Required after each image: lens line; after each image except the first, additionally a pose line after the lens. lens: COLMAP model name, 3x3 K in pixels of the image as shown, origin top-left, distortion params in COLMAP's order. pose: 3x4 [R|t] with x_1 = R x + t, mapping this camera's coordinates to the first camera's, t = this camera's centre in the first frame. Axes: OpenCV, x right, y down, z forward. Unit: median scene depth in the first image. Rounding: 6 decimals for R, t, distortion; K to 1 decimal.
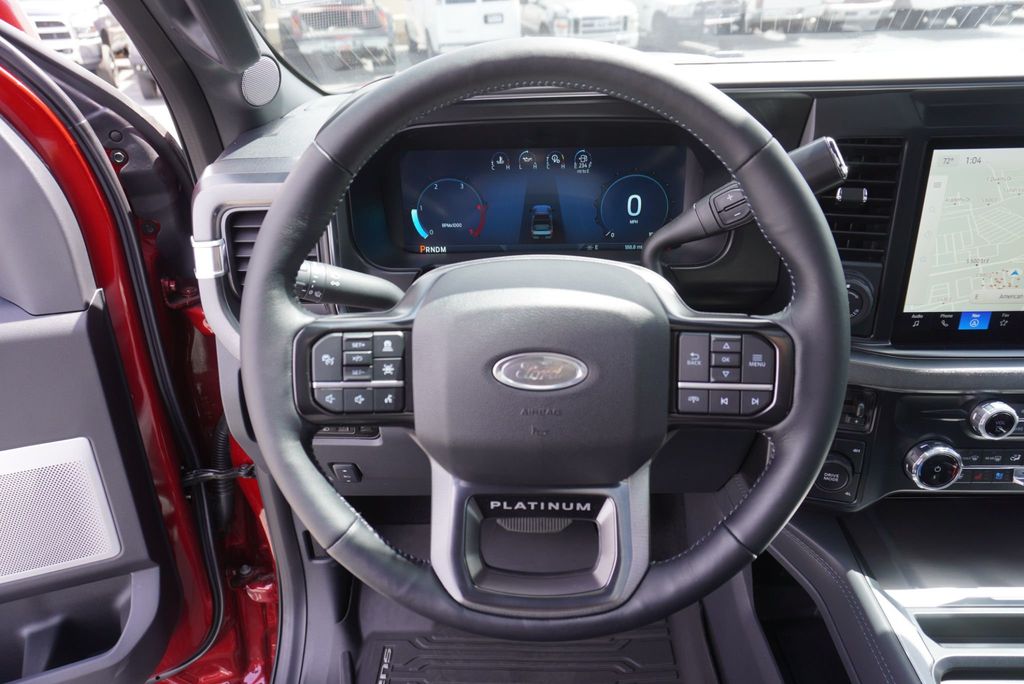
lens RADIAL K [[718.4, 0, 508.1], [0, 718.4, 343.4], [0, 0, 1]] dist [-0.010785, 0.001149]
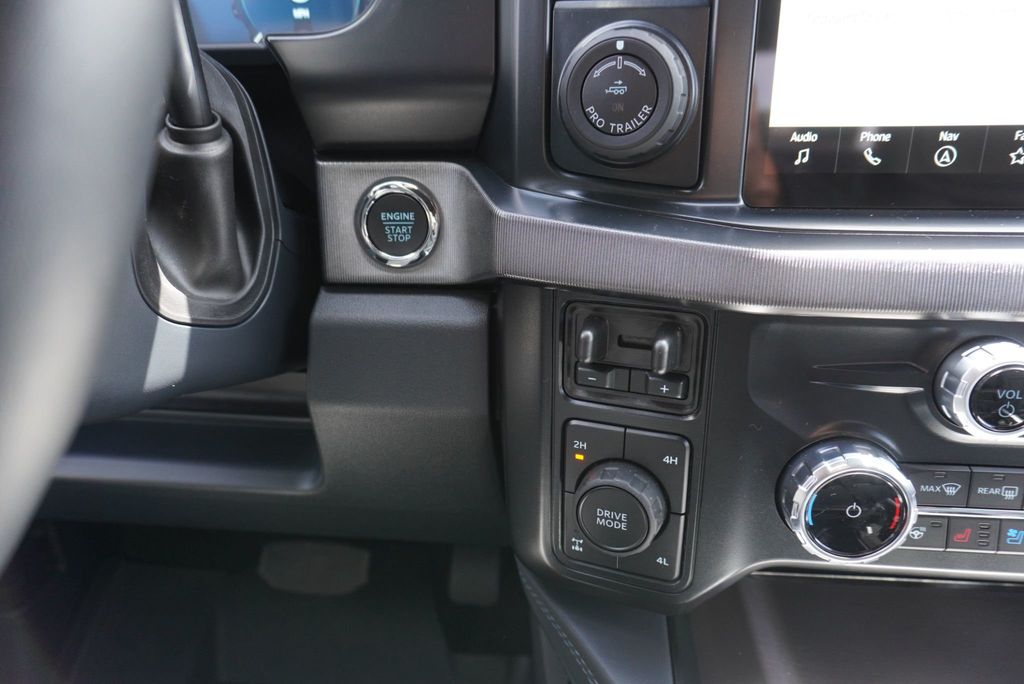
lens RADIAL K [[718.4, 0, 512.7], [0, 718.4, 338.3], [0, 0, 1]] dist [-0.010785, 0.001149]
pose [[0.997200, 0.038629, -0.064027, 0.431200], [-0.043297, 0.996377, -0.073199, 0.116810], [0.060967, 0.075767, 0.995260, 0.579294]]
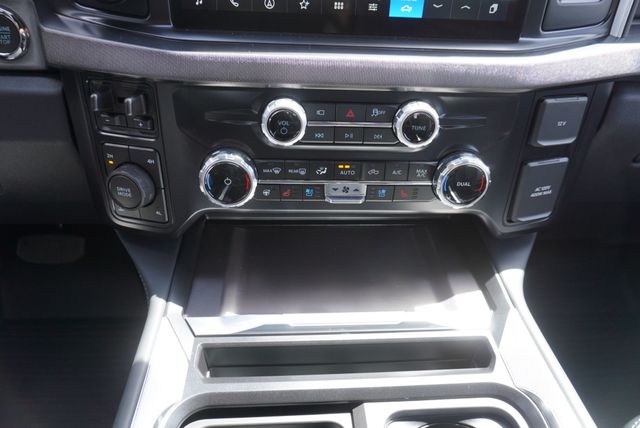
lens RADIAL K [[449.0, 0, 317.1], [0, 449.0, 217.4], [0, 0, 1]] dist [-0.010785, 0.001149]
pose [[0.994318, 0.015706, 0.105282, 0.651046], [-0.029477, 0.991003, 0.130552, 0.145405], [-0.102284, -0.132913, 0.985836, 0.455495]]
